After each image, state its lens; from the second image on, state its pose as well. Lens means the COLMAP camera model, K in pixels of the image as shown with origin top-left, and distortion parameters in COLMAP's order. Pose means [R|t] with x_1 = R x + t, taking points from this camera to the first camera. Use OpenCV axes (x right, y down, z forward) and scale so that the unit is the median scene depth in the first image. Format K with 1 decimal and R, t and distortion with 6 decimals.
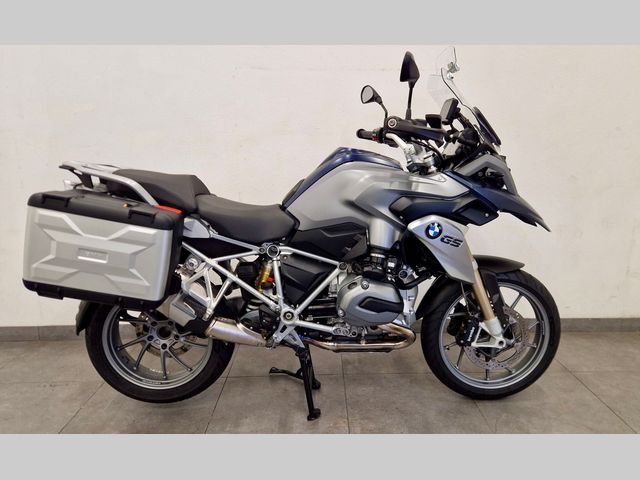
lens RADIAL K [[430.9, 0, 338.5], [0, 430.9, 240.8], [0, 0, 1]] dist [0.031630, -0.000444]
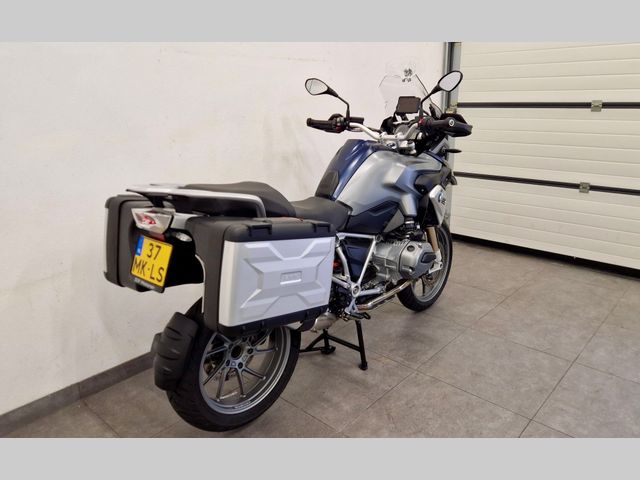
lens RADIAL K [[449.1, 0, 320.0], [0, 449.1, 240.0], [0, 0, 1]] dist [0.048458, 0.000684]
pose [[0.726862, -0.228202, 0.647762, -0.929518], [0.175933, 0.973580, 0.145569, -0.148669], [-0.663867, 0.008155, 0.747806, 0.158739]]
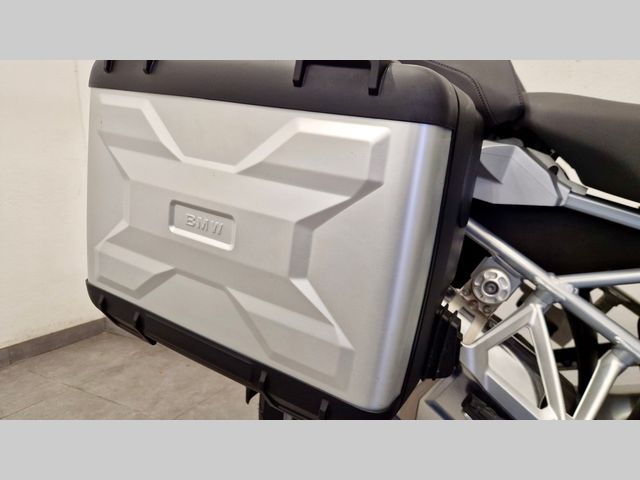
lens RADIAL K [[422.4, 0, 320.0], [0, 422.4, 240.0], [0, 0, 1]] dist [0.058146, 0.000387]
pose [[0.823121, 0.035579, -0.566750, -0.255958], [-0.076482, 0.995888, -0.048559, 0.043015], [0.562691, 0.083316, 0.822458, 0.640309]]
